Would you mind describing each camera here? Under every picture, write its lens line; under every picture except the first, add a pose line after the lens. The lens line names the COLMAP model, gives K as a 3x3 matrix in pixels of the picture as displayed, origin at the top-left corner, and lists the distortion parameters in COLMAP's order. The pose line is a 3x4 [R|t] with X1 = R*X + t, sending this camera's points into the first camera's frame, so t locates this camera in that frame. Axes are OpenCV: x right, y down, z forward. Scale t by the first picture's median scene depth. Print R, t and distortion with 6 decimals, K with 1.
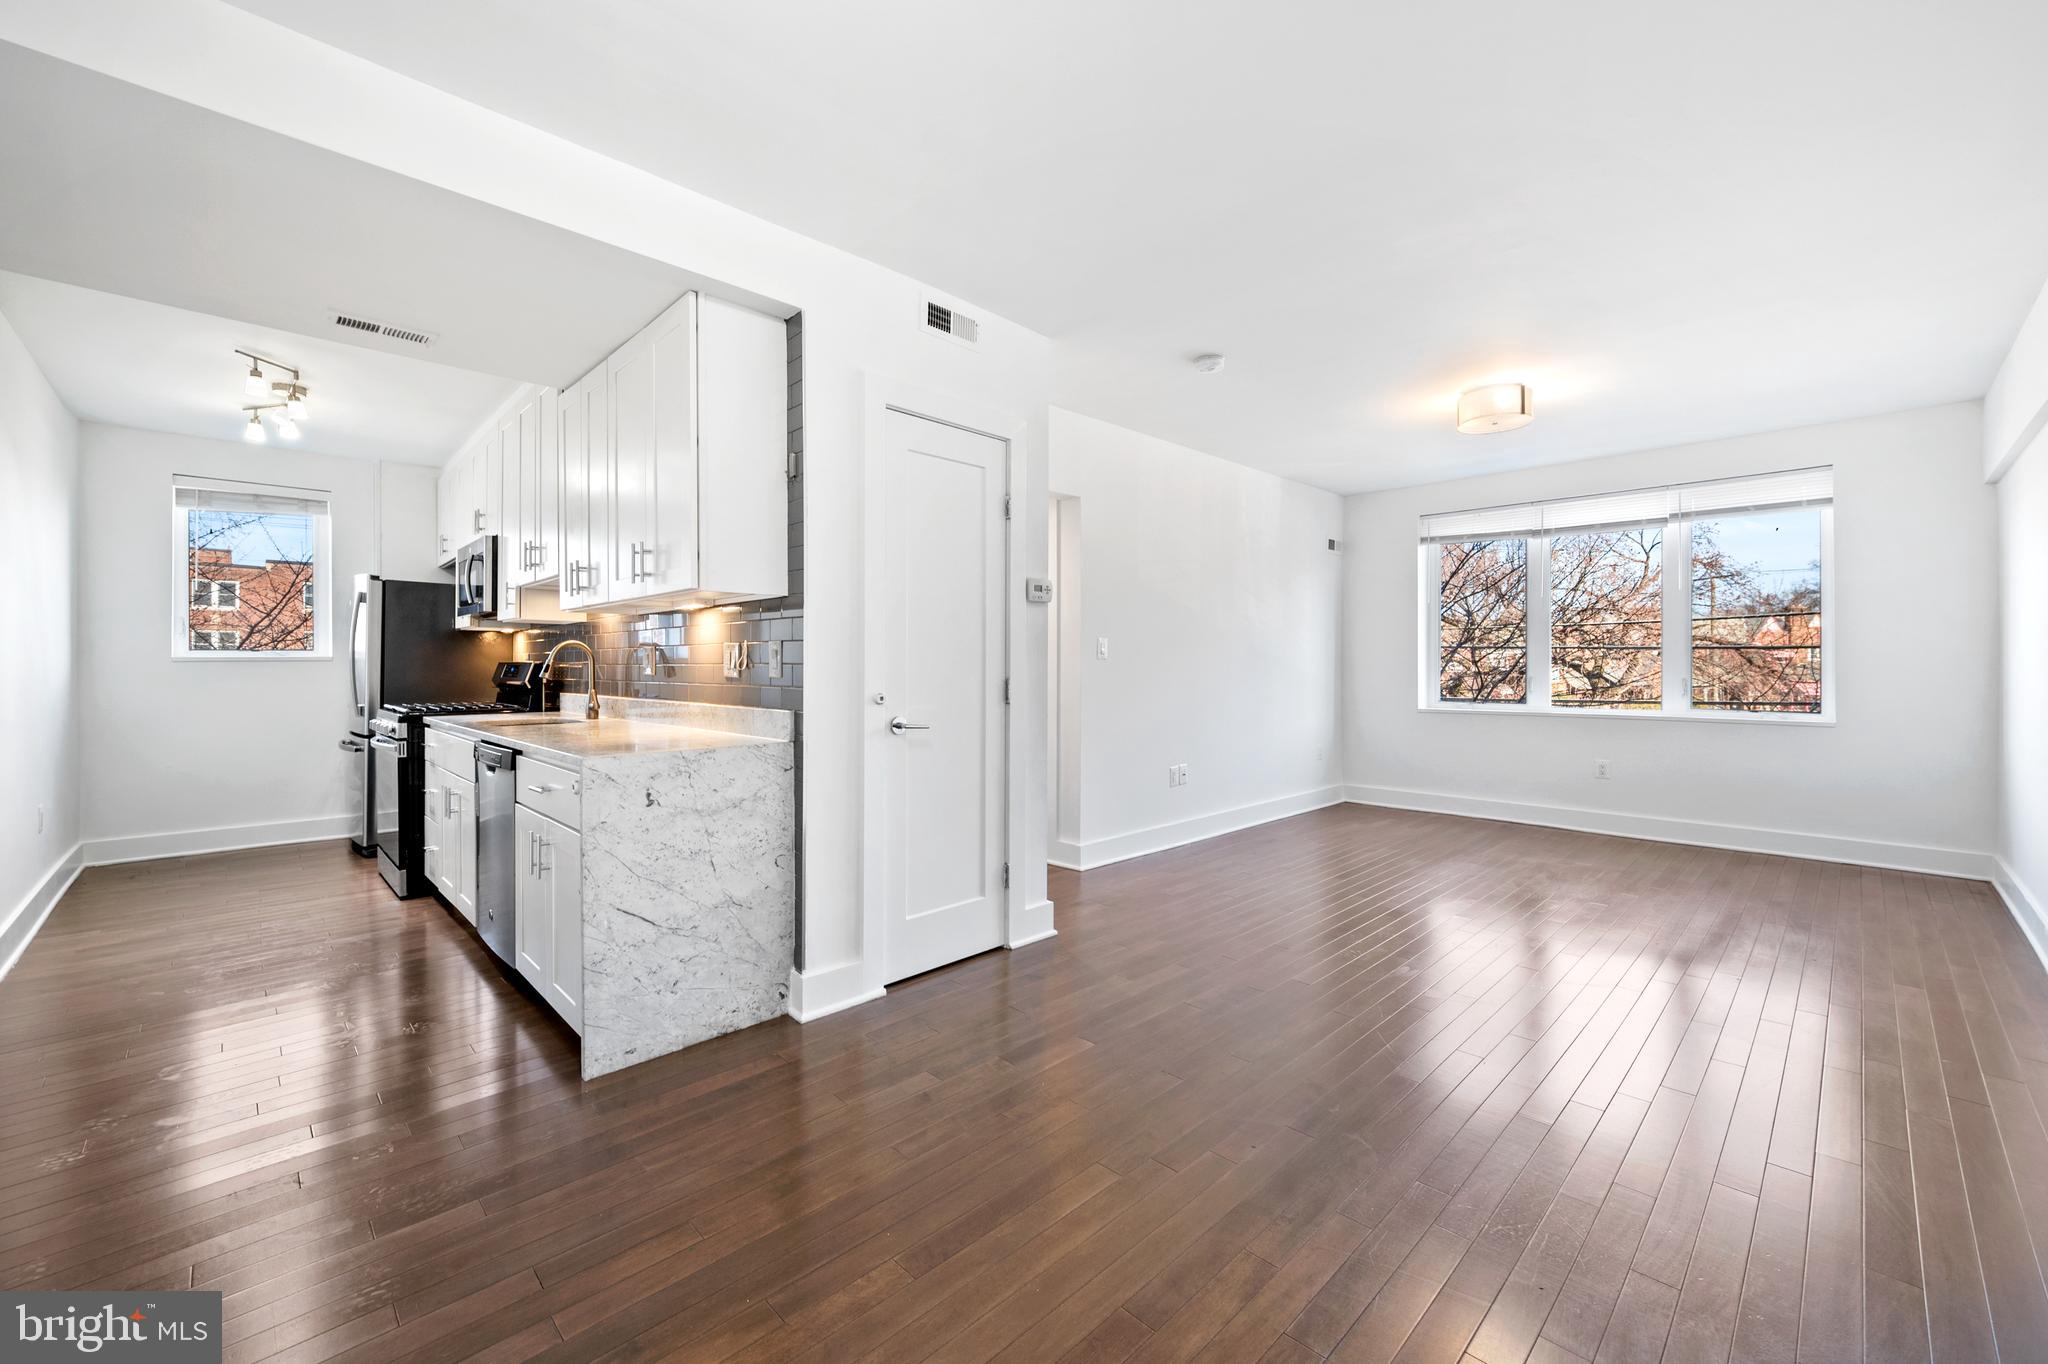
lens RADIAL K [[823.4, 0, 1021.2], [0, 823.4, 667.7], [0, 0, 1]] dist [0.001187, 0.000446]
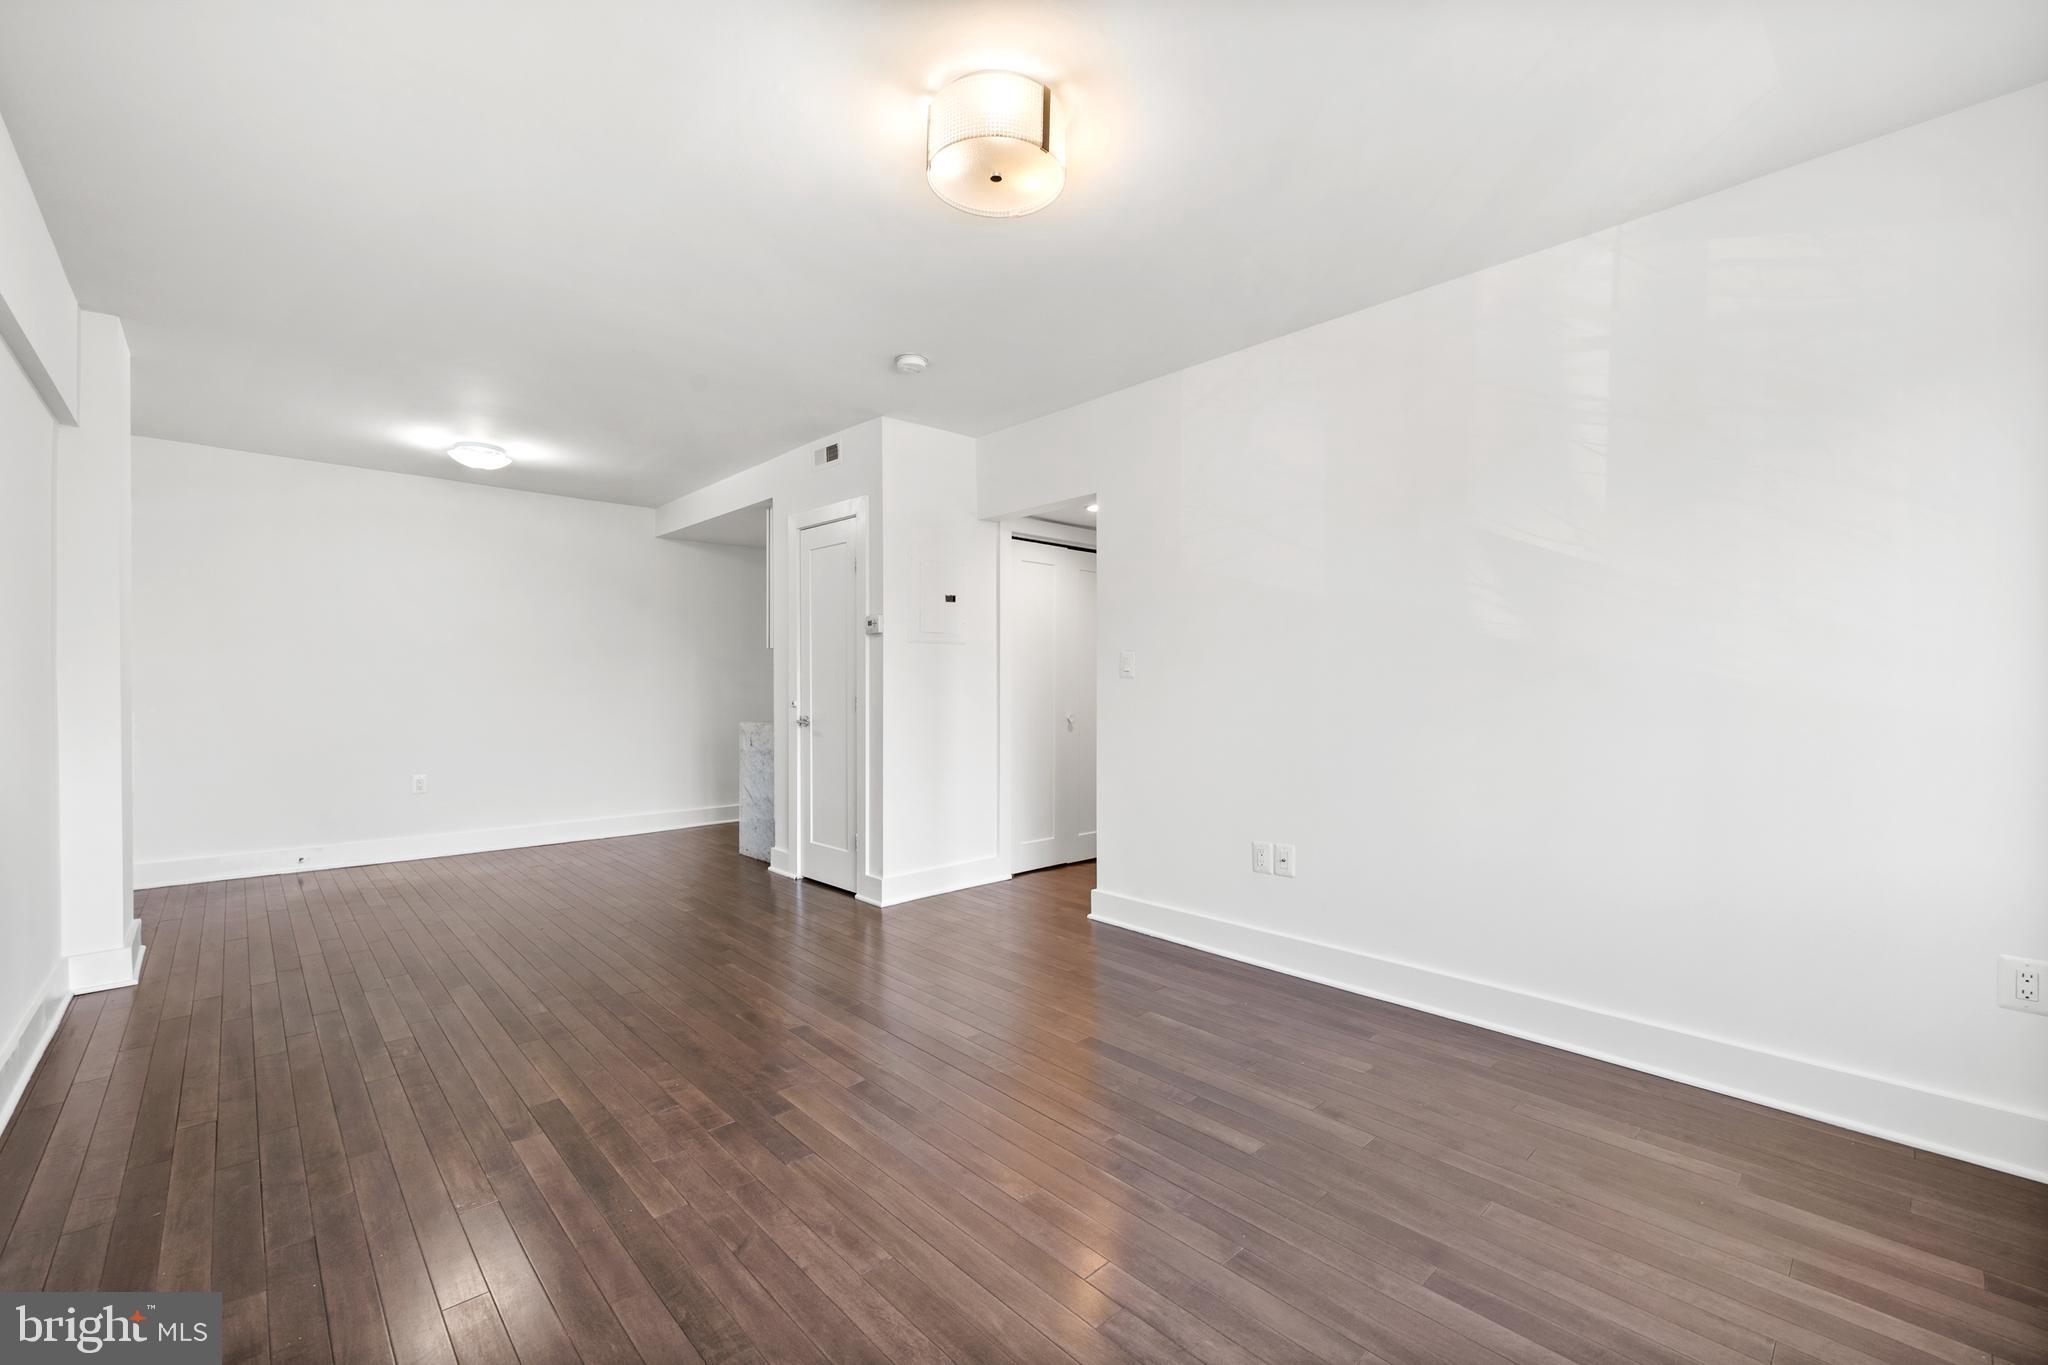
lens RADIAL K [[845.6, 0, 1014.6], [0, 845.6, 686.2], [0, 0, 1]] dist [0.001900, -0.000014]
pose [[-0.030402, 0.003772, -0.999531, 1.028236], [-0.003965, 0.999985, 0.003895, -0.005061], [0.999530, 0.004081, -0.030387, 0.992091]]
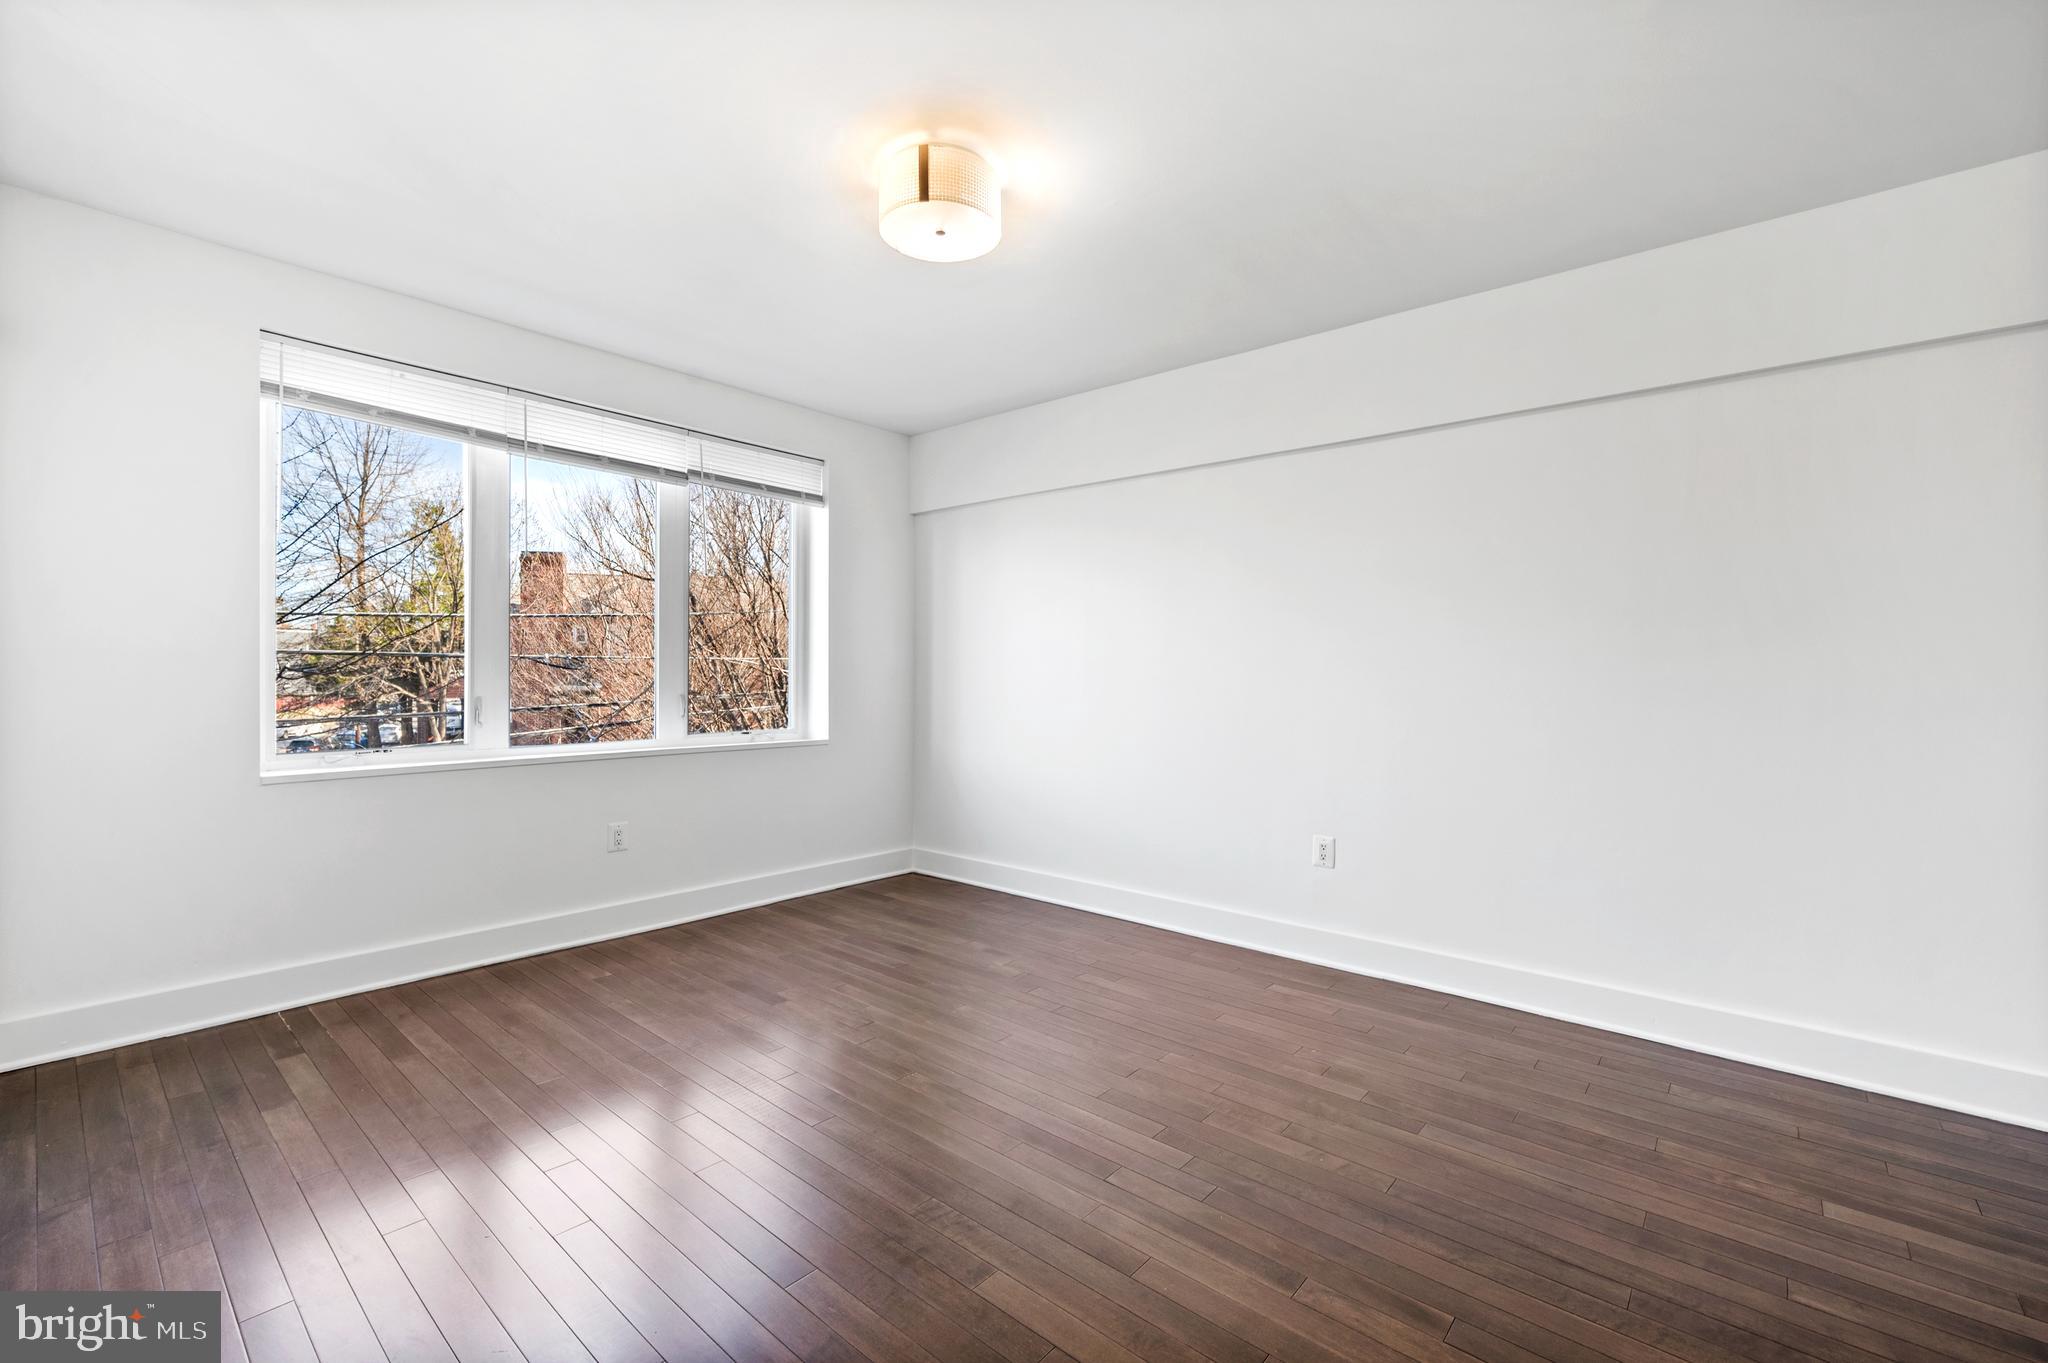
lens RADIAL K [[857.5, 0, 1024.0], [0, 857.5, 681.5], [0, 0, 1]] dist [-0.001598, -0.000399]
pose [[-0.082187, -0.005450, 0.996602, 0.008443], [-0.003221, 0.999981, 0.005203, -0.005124], [-0.996612, -0.002782, -0.082203, 0.956774]]
